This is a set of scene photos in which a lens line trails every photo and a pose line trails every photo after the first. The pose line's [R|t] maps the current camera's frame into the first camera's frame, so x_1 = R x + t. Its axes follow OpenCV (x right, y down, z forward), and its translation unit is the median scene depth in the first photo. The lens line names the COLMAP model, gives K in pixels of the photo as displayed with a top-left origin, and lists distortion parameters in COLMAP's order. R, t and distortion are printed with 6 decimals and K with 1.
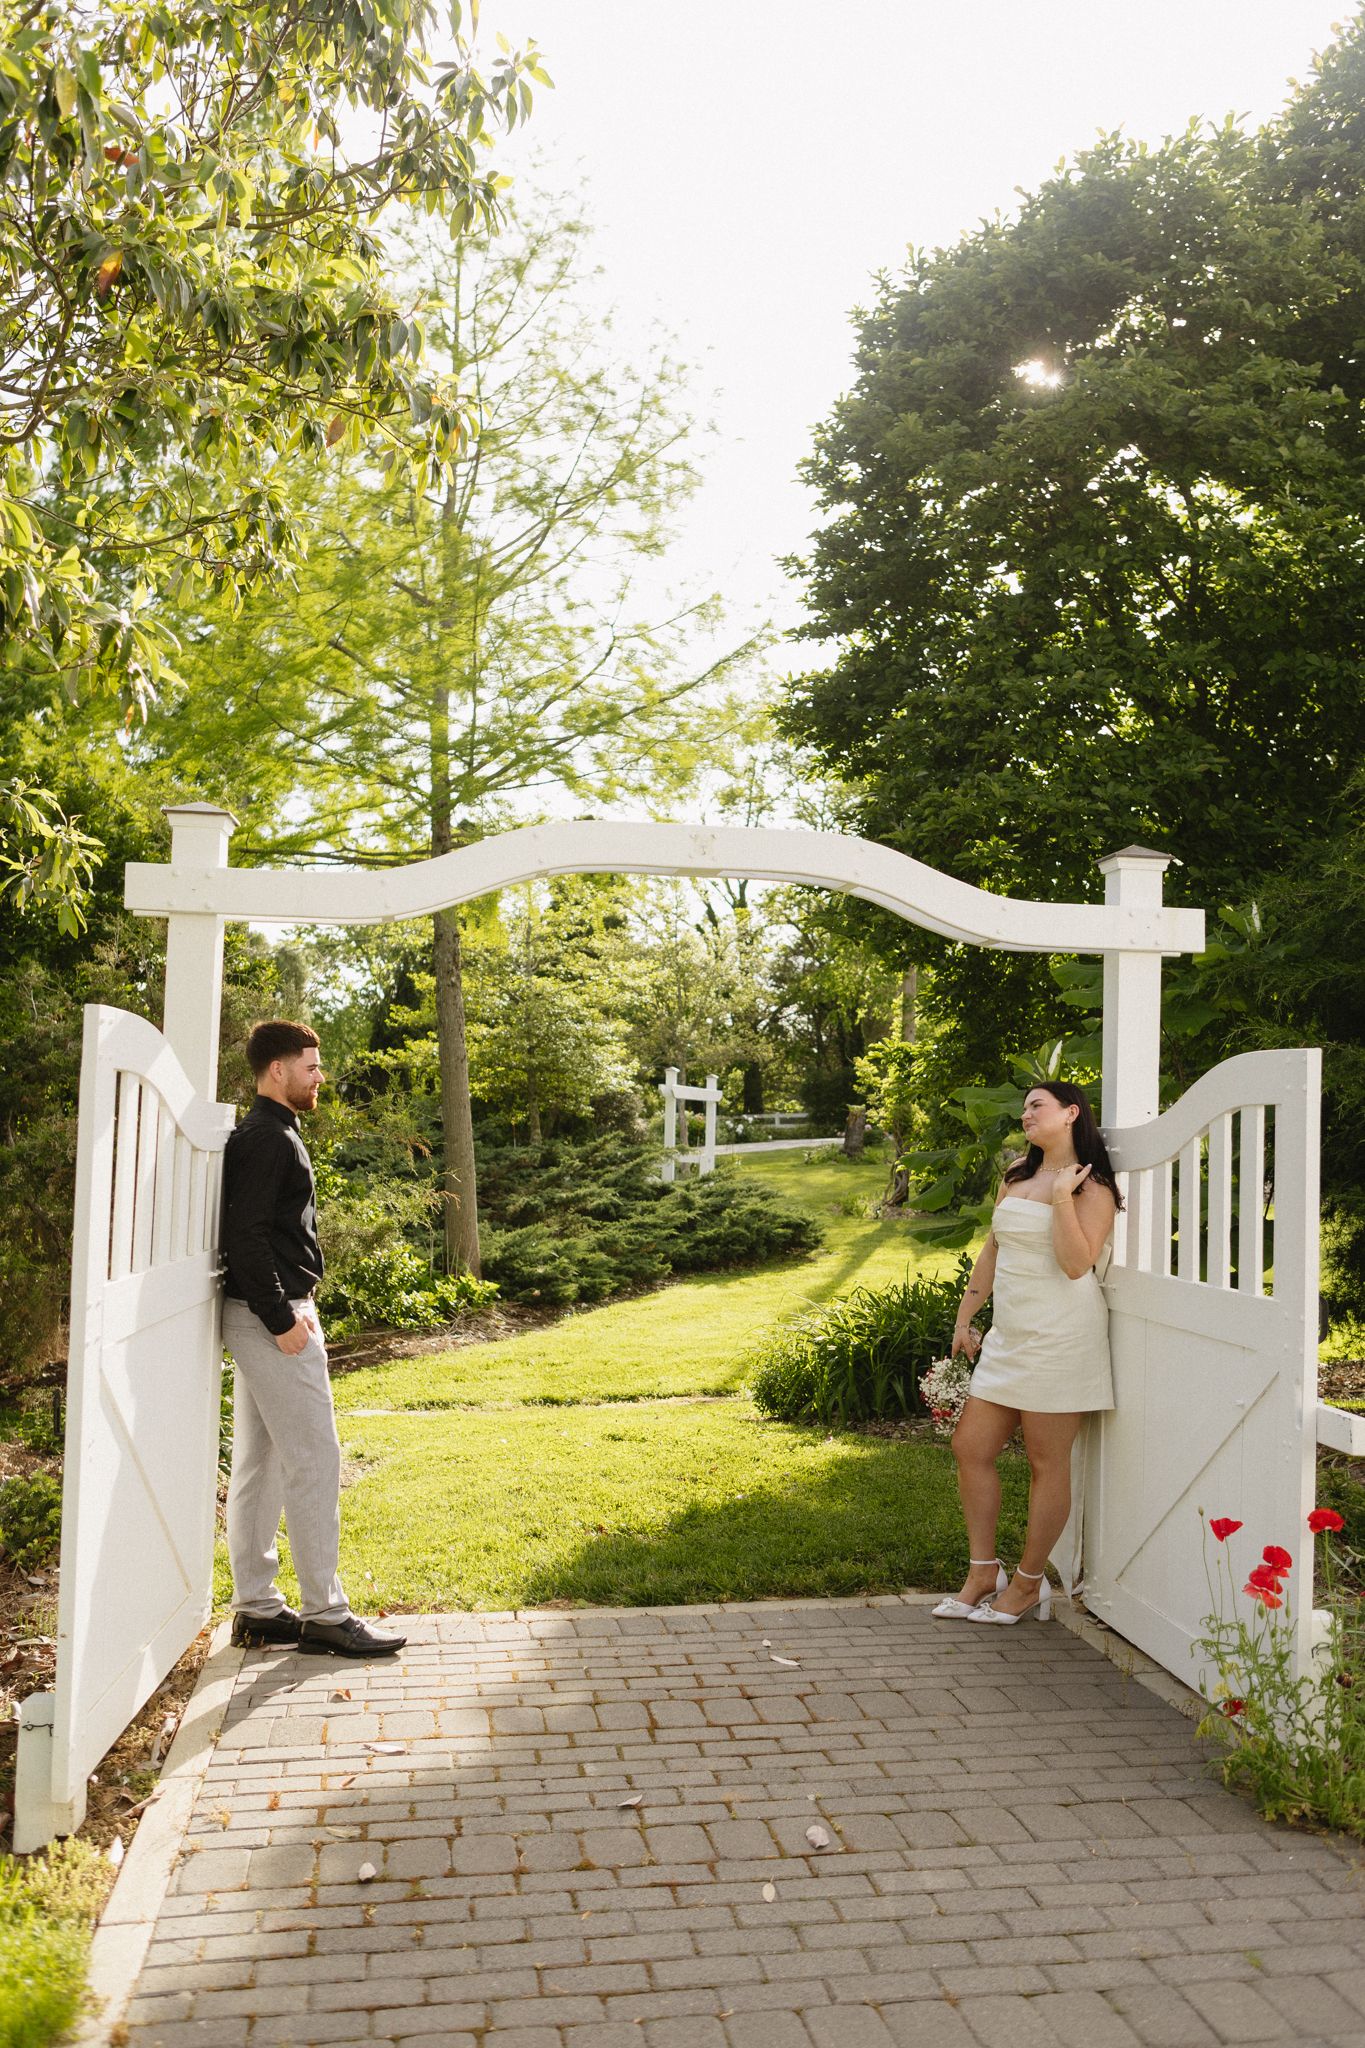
lens RADIAL K [[1714.5, 0, 688.0], [0, 1714.5, 1041.6], [0, 0, 1]] dist [-0.011537, -0.002180]
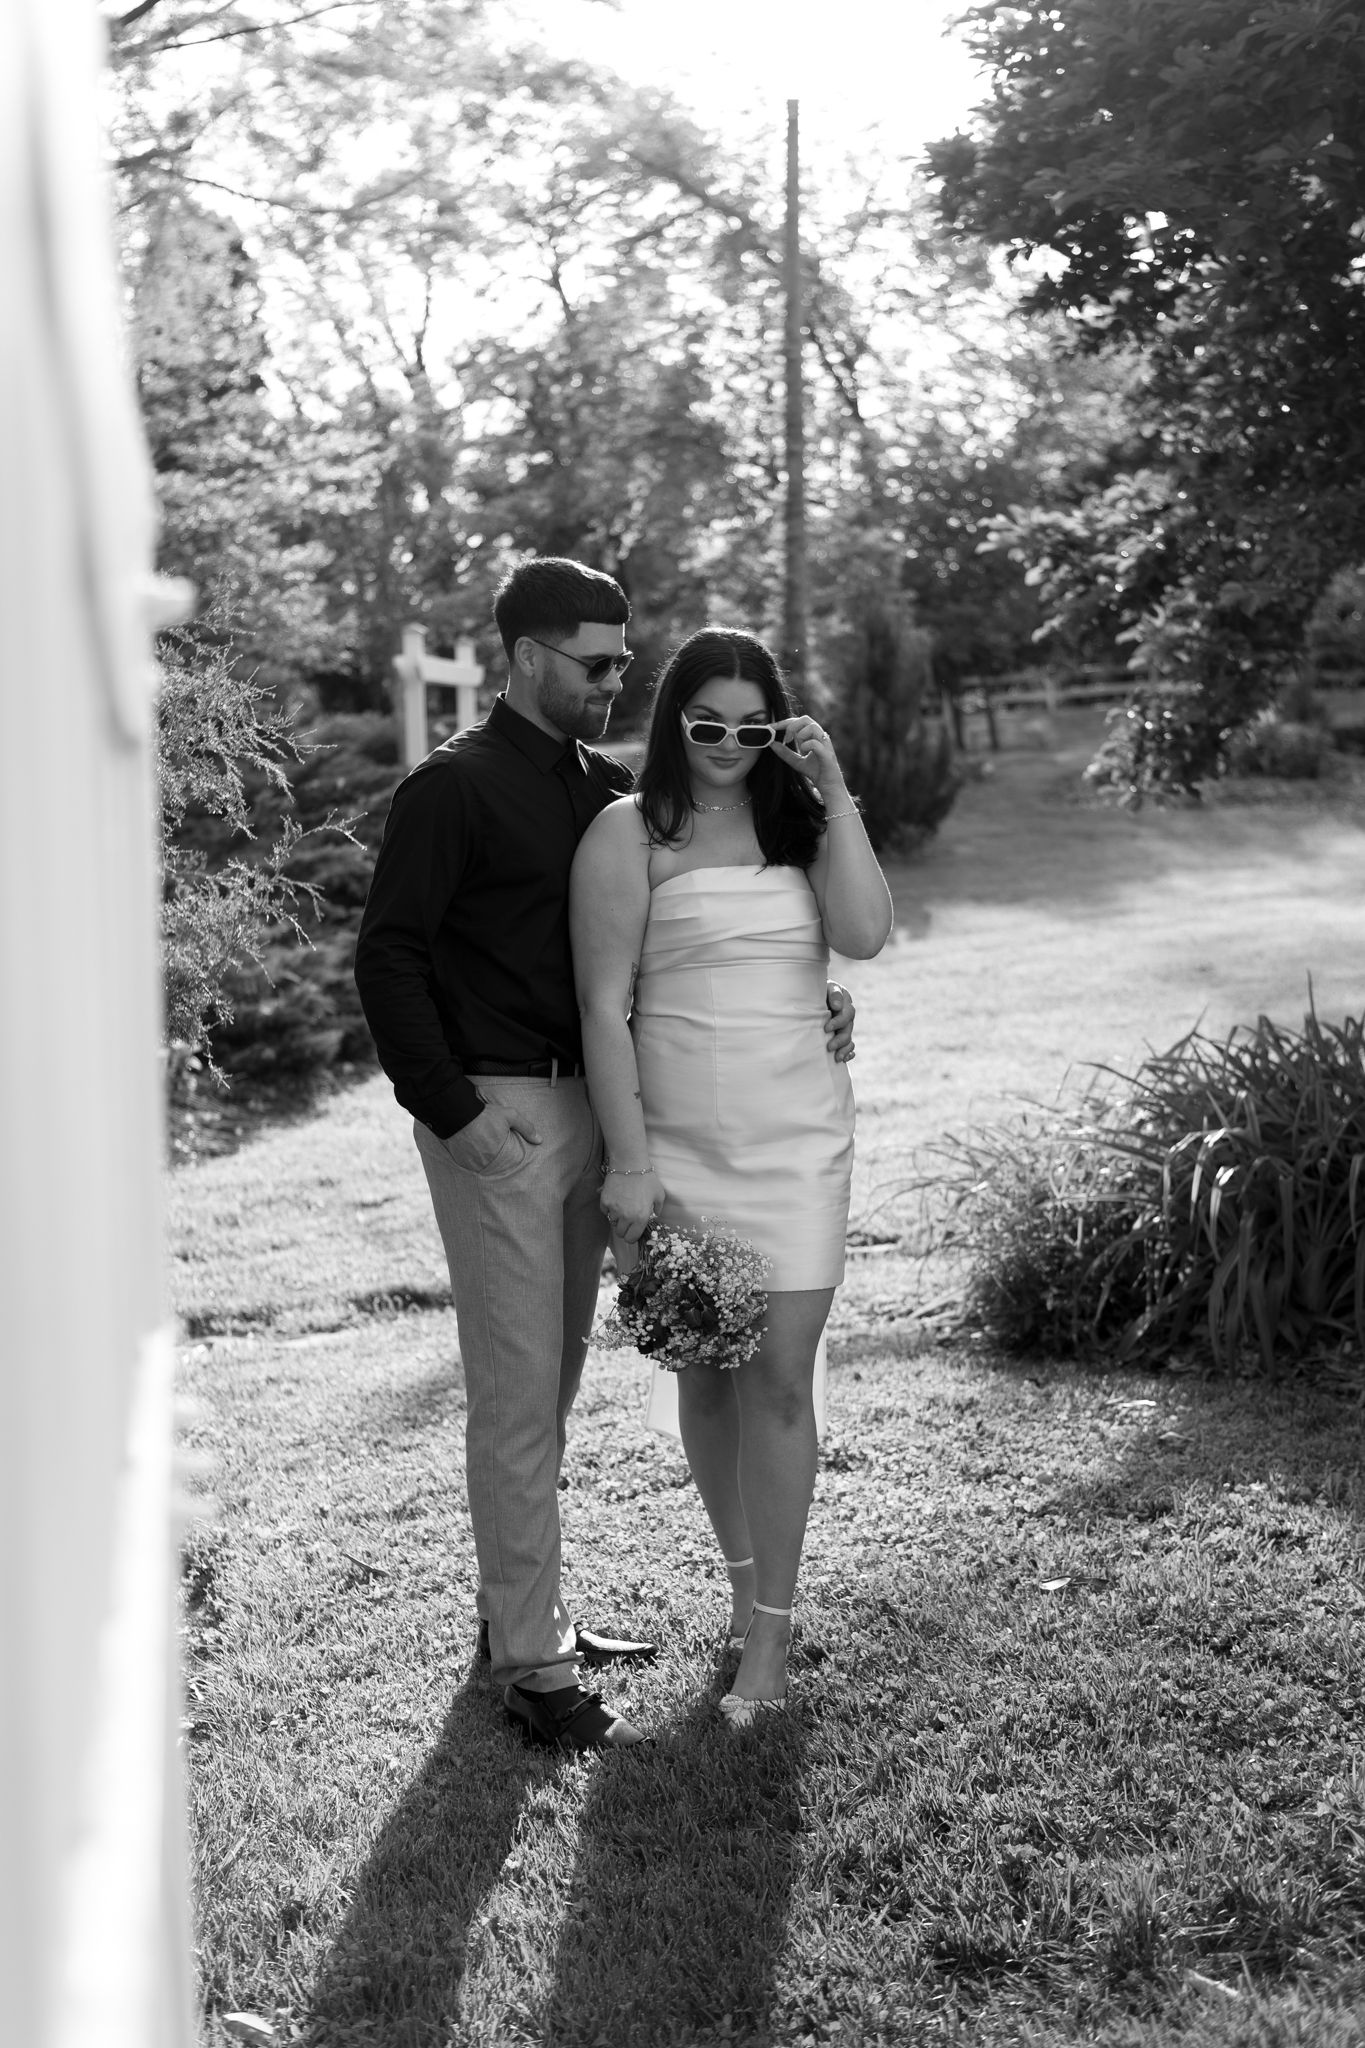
lens RADIAL K [[2610.6, 0, 628.0], [0, 2610.6, 999.1], [0, 0, 1]] dist [-0.037061, 0.000000]
pose [[0.991186, -0.062938, 0.116574, -0.046455], [0.044809, 0.987352, 0.152077, 0.009434], [-0.124671, -0.145513, 0.981470, 0.137229]]
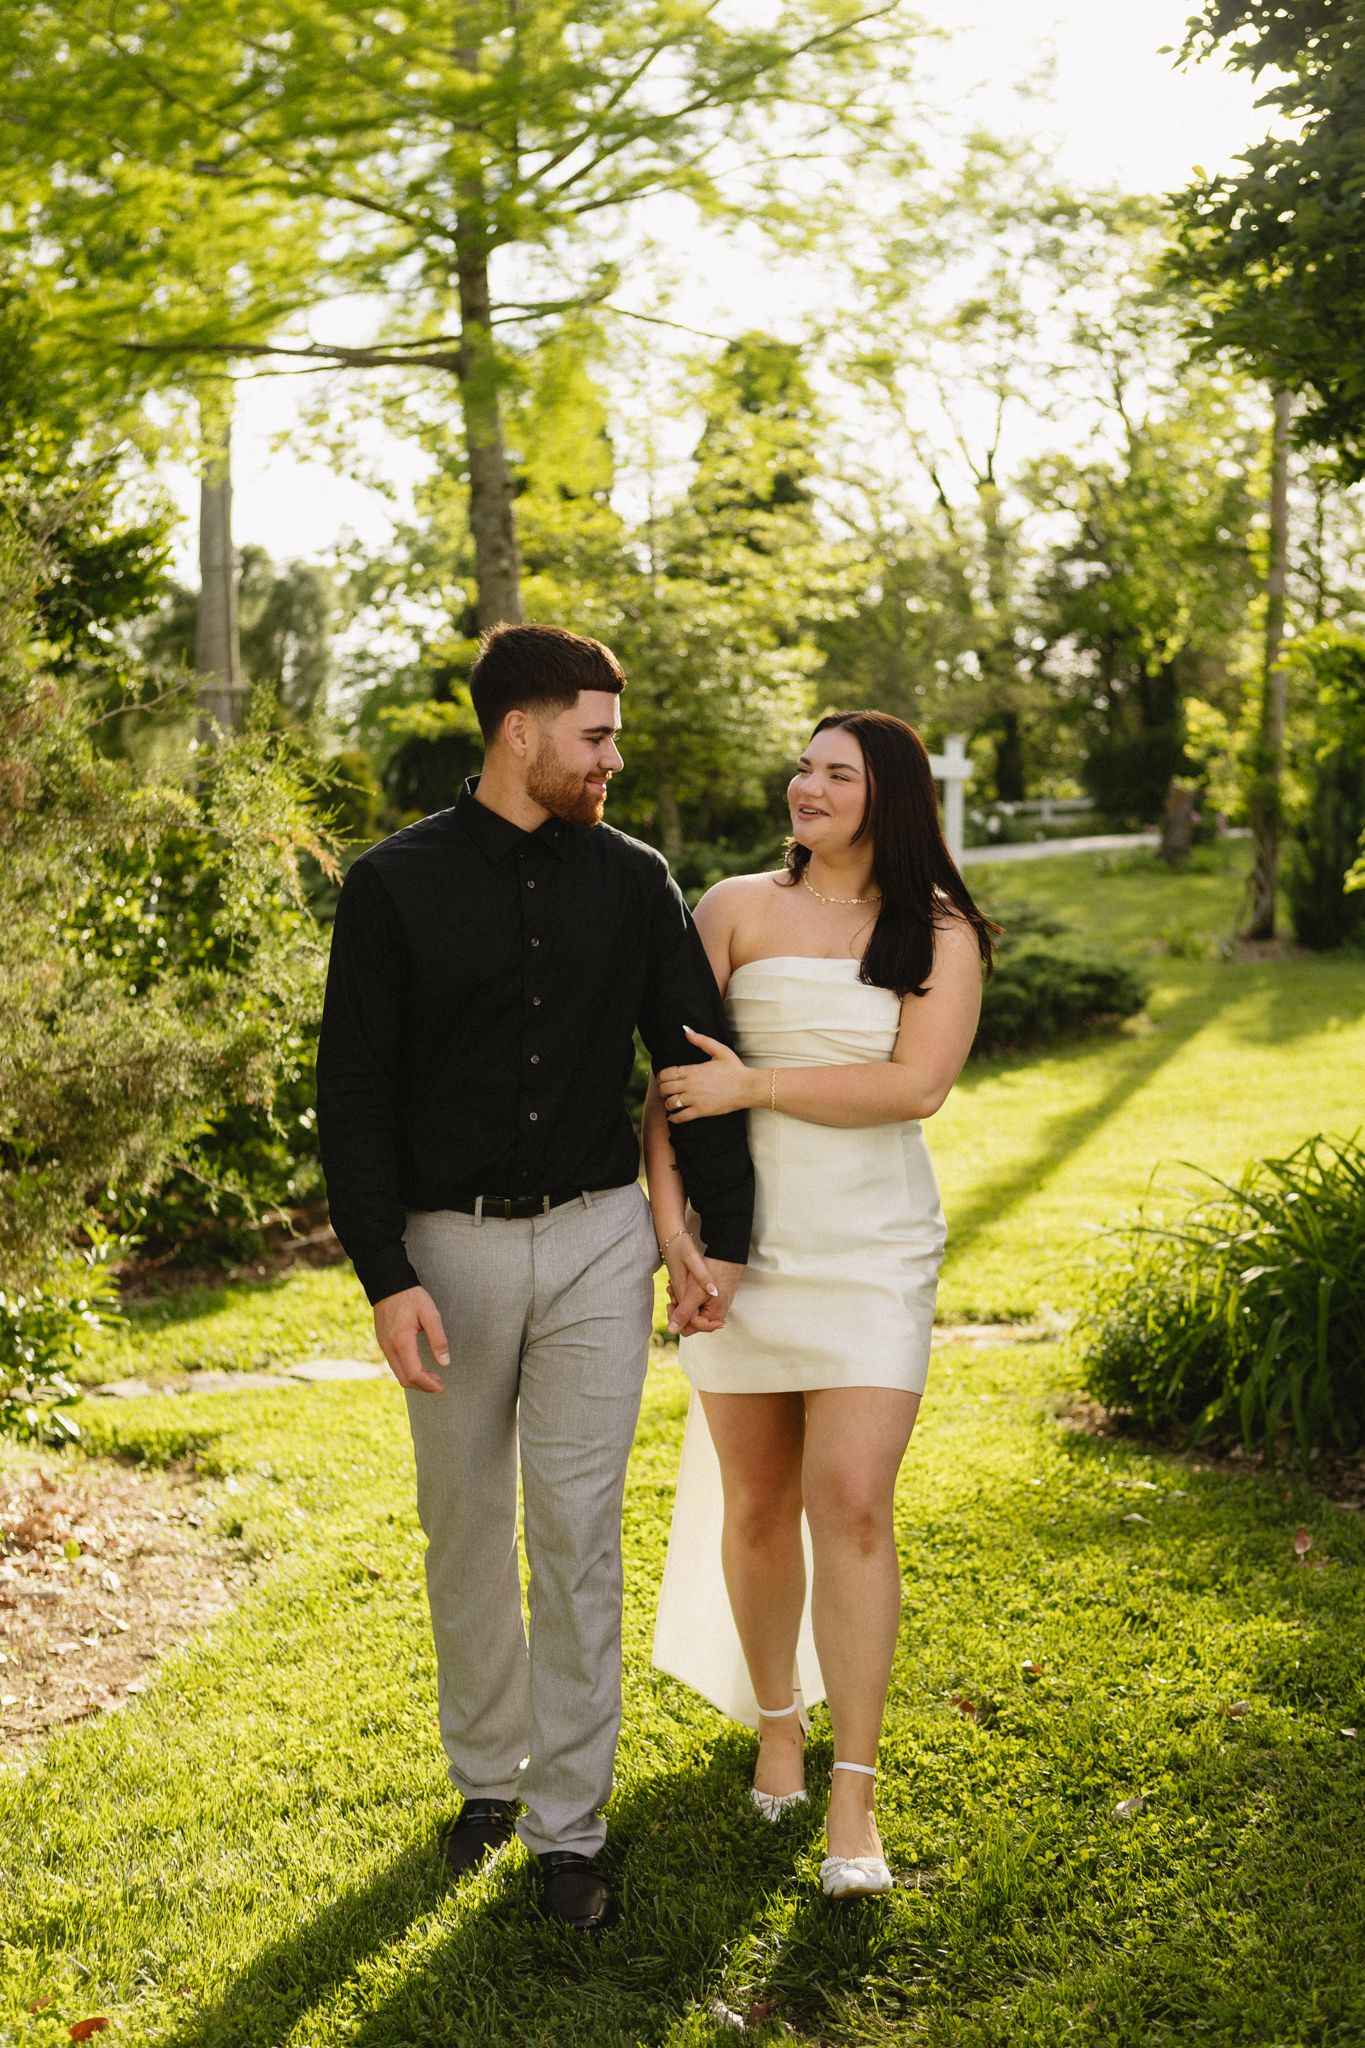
lens RADIAL K [[2401.4, 0, 664.0], [0, 2401.4, 1057.7], [0, 0, 1]] dist [-0.035033, 0.000000]
pose [[0.994574, -0.013249, -0.103181, -0.002972], [0.027975, 0.989383, 0.142617, 0.009270], [0.100196, -0.144730, 0.984385, 0.133930]]
